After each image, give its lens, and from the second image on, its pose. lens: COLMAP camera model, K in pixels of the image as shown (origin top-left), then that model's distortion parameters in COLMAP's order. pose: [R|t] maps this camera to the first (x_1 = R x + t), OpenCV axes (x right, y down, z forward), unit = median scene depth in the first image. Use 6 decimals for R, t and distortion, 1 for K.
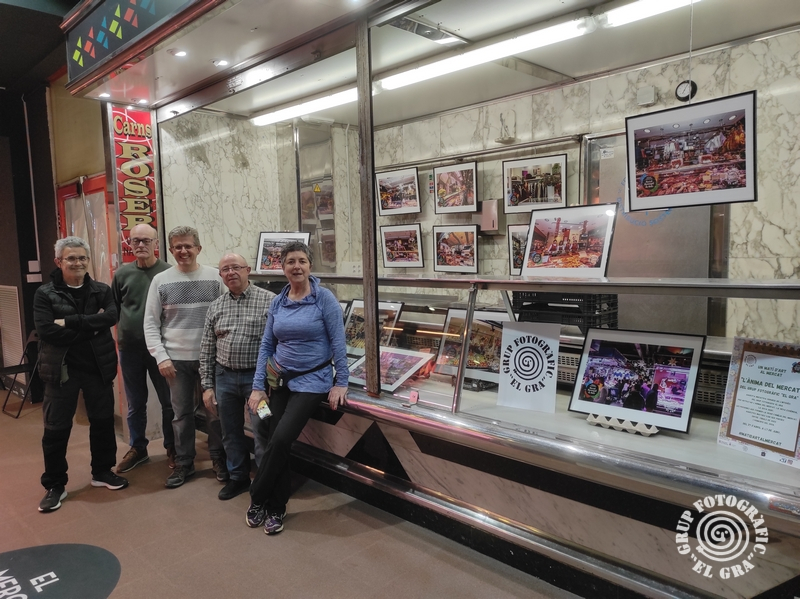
lens RADIAL K [[587.8, 0, 400.0], [0, 587.8, 299.5], [0, 0, 1]] dist [0.072505, -0.053188]
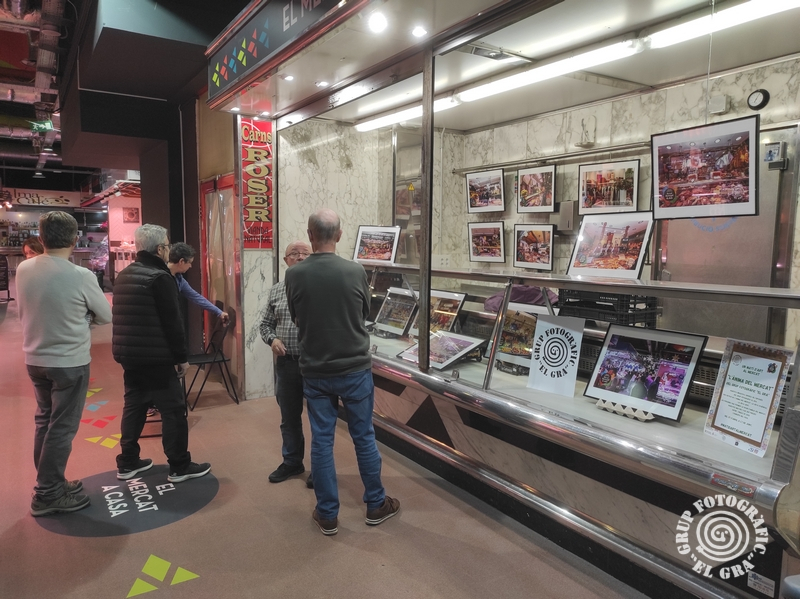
lens RADIAL K [[587.8, 0, 400.0], [0, 587.8, 299.5], [0, 0, 1]] dist [0.072505, -0.053188]
pose [[0.976211, 0.057387, -0.209090, 0.146551], [-0.054479, 0.998322, 0.019646, 0.001891], [0.209866, -0.007788, 0.977699, -0.150884]]
